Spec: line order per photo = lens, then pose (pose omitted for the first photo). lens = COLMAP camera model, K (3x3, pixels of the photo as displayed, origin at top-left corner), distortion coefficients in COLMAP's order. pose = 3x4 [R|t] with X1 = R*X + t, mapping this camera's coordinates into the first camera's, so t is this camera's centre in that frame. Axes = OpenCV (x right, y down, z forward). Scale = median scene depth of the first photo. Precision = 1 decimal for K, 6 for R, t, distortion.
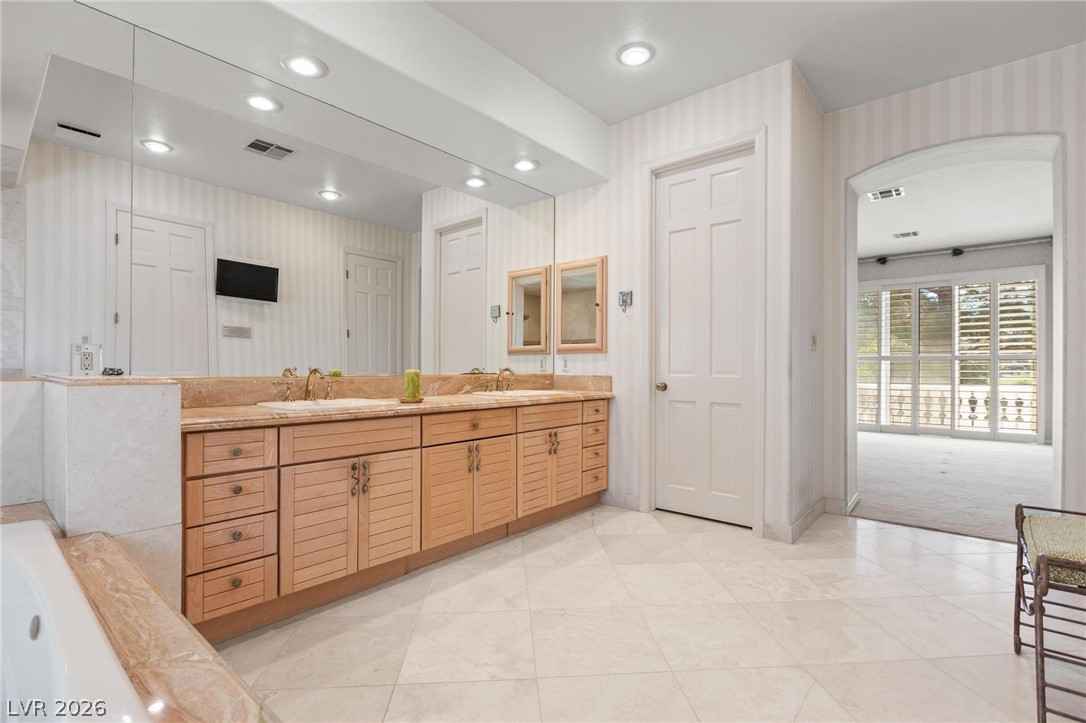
lens RADIAL K [[499.8, 0, 541.4], [0, 499.8, 365.2], [0, 0, 1]] dist [-0.003597, -0.001597]
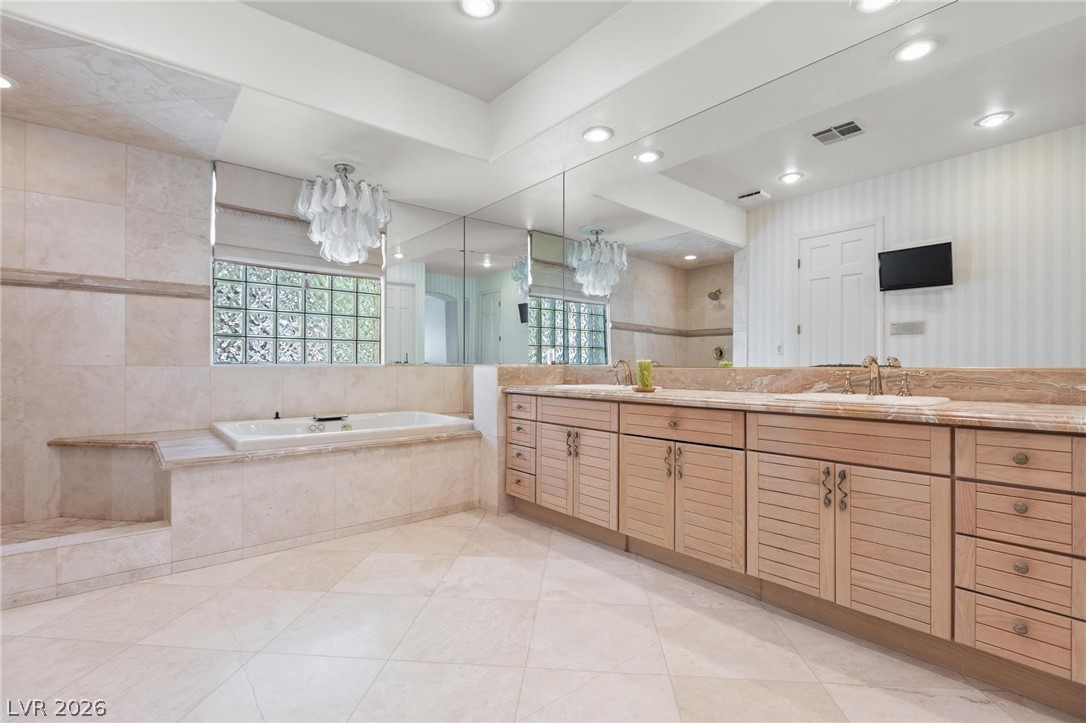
lens RADIAL K [[499.8, 0, 546.5], [0, 499.8, 364.1], [0, 0, 1]] dist [-0.003597, -0.001597]
pose [[-0.163981, -0.011955, -0.986391, 0.735266], [-0.000593, 0.999928, -0.012021, 0.028897], [0.986463, -0.001386, -0.163976, 0.913553]]
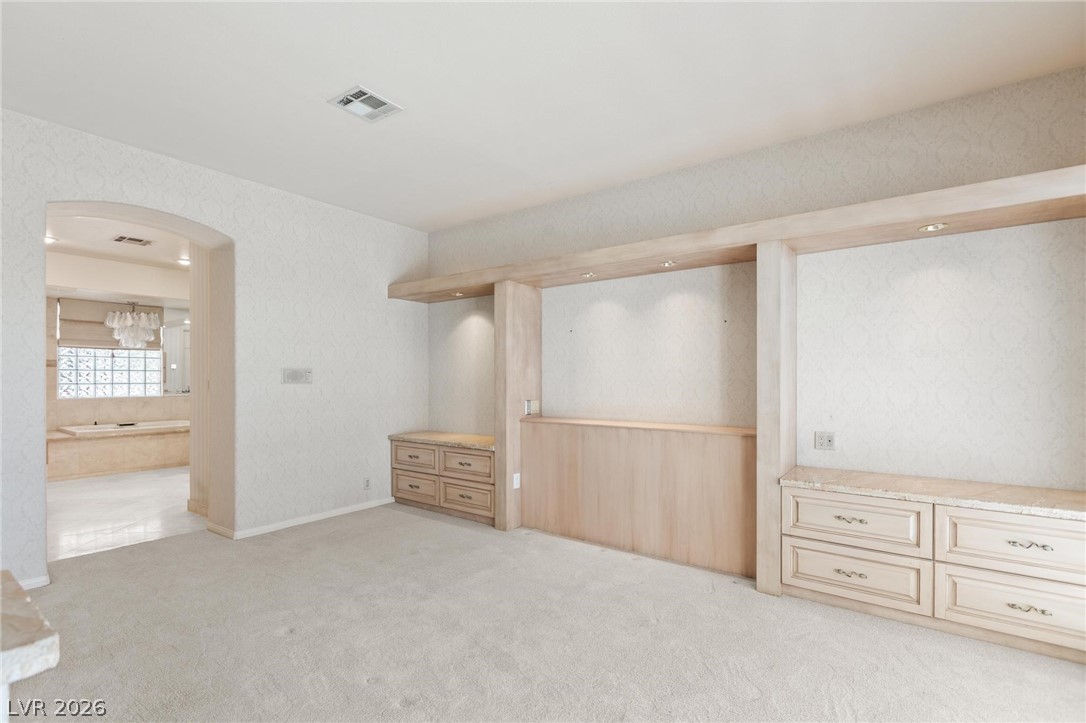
lens RADIAL K [[499.8, 0, 537.4], [0, 499.8, 378.1], [0, 0, 1]] dist [-0.003597, -0.001597]
pose [[0.064258, -0.009225, -0.997891, 2.352510], [0.005138, 0.999947, -0.008913, -0.055655], [0.997920, -0.004554, 0.064302, 2.175915]]
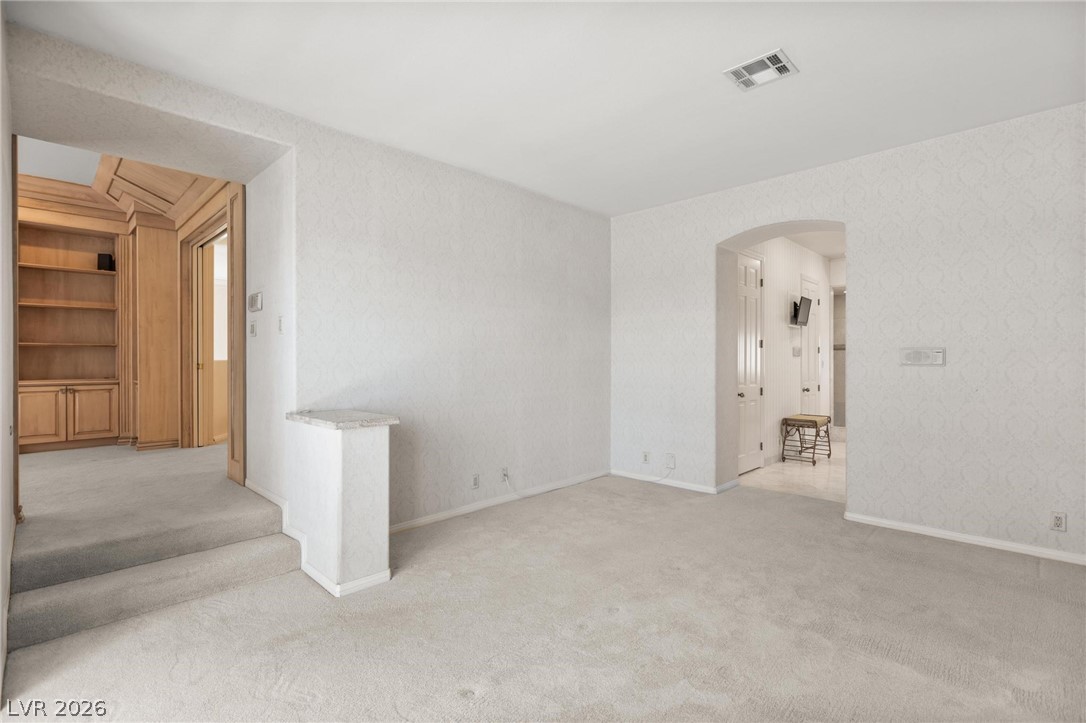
lens RADIAL K [[499.8, 0, 542.6], [0, 499.8, 364.0], [0, 0, 1]] dist [-0.003597, -0.001597]
pose [[-0.997932, -0.005447, 0.064054, 1.353976], [-0.005064, 0.999968, 0.006147, -0.069538], [-0.064085, 0.005810, -0.997928, 3.216244]]
